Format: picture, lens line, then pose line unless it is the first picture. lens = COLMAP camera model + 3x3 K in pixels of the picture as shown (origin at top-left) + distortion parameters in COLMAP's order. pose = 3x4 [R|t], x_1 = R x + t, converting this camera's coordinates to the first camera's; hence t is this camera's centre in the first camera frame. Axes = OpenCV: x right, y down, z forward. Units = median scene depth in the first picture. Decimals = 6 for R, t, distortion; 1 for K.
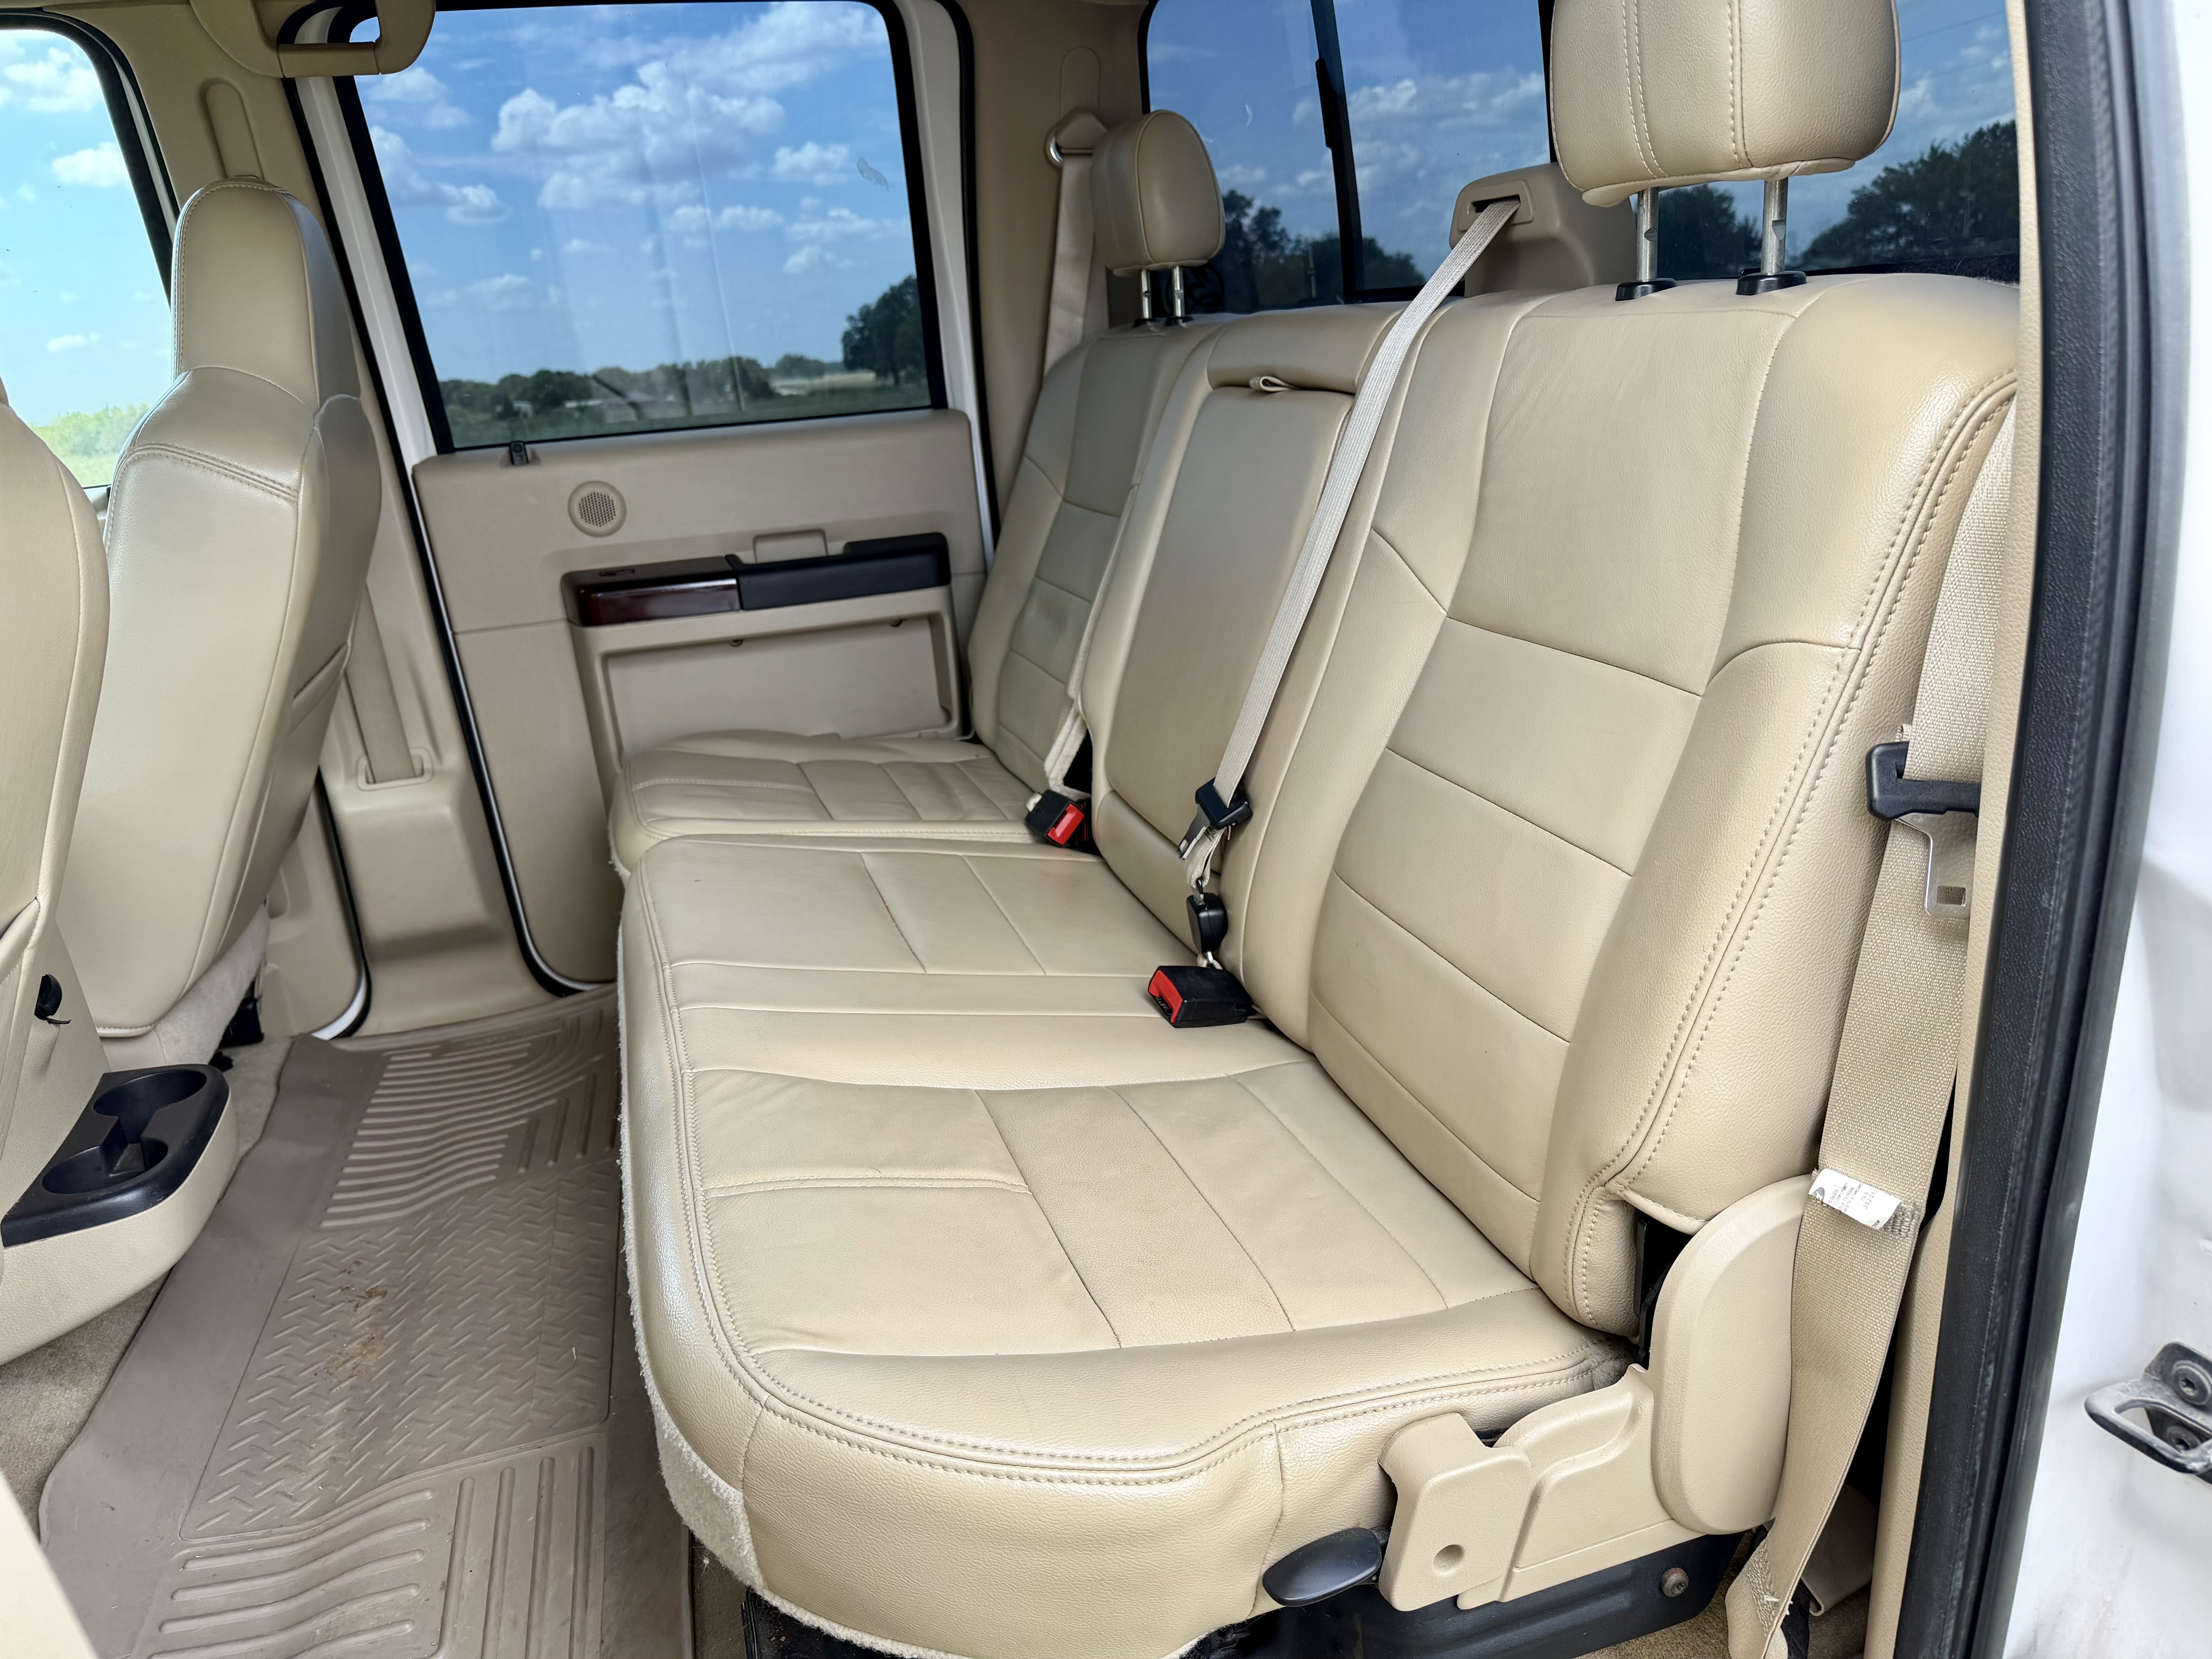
lens RADIAL K [[1575.2, 0, 1107.1], [0, 1575.2, 836.0], [0, 0, 1]] dist [0.044013, -0.069228]
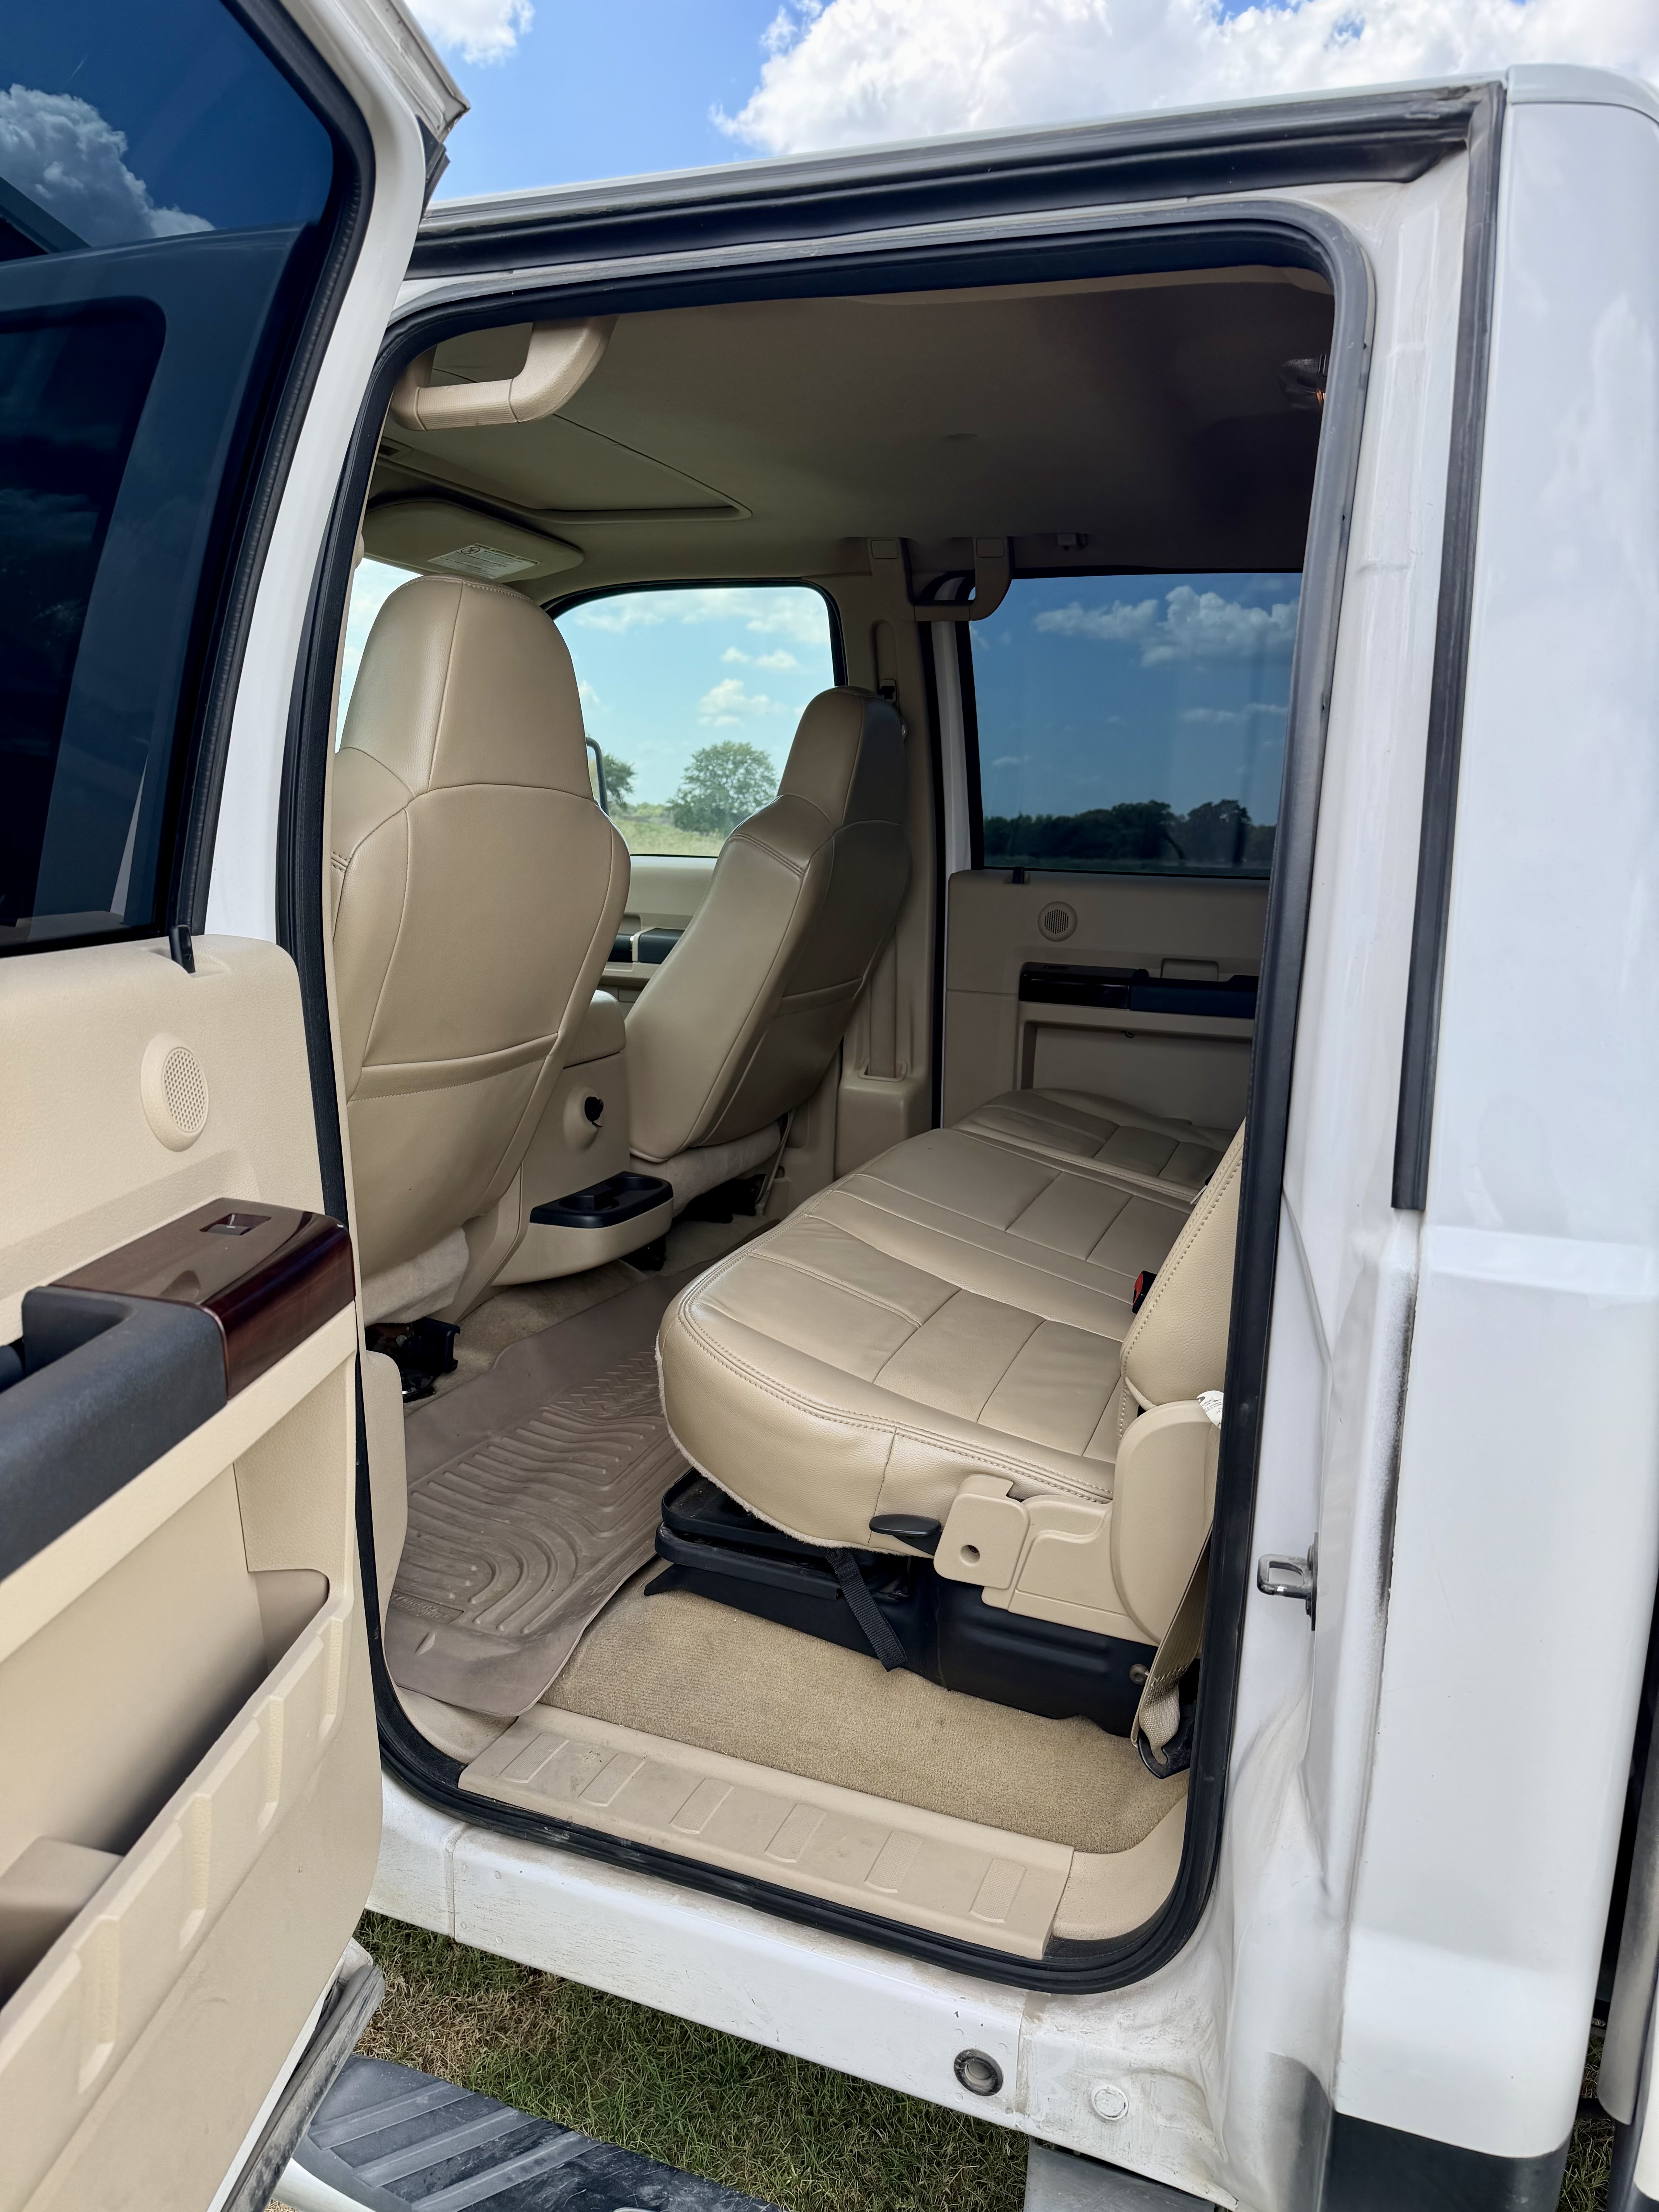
lens RADIAL K [[1575.2, 0, 821.6], [0, 1575.2, 1152.2], [0, 0, 1]] dist [0.044013, -0.069228]
pose [[0.766483, 0.238325, -0.596409, 0.460369], [-0.286031, 0.958099, 0.015259, 0.031189], [0.575056, 0.158896, 0.802535, -0.232868]]
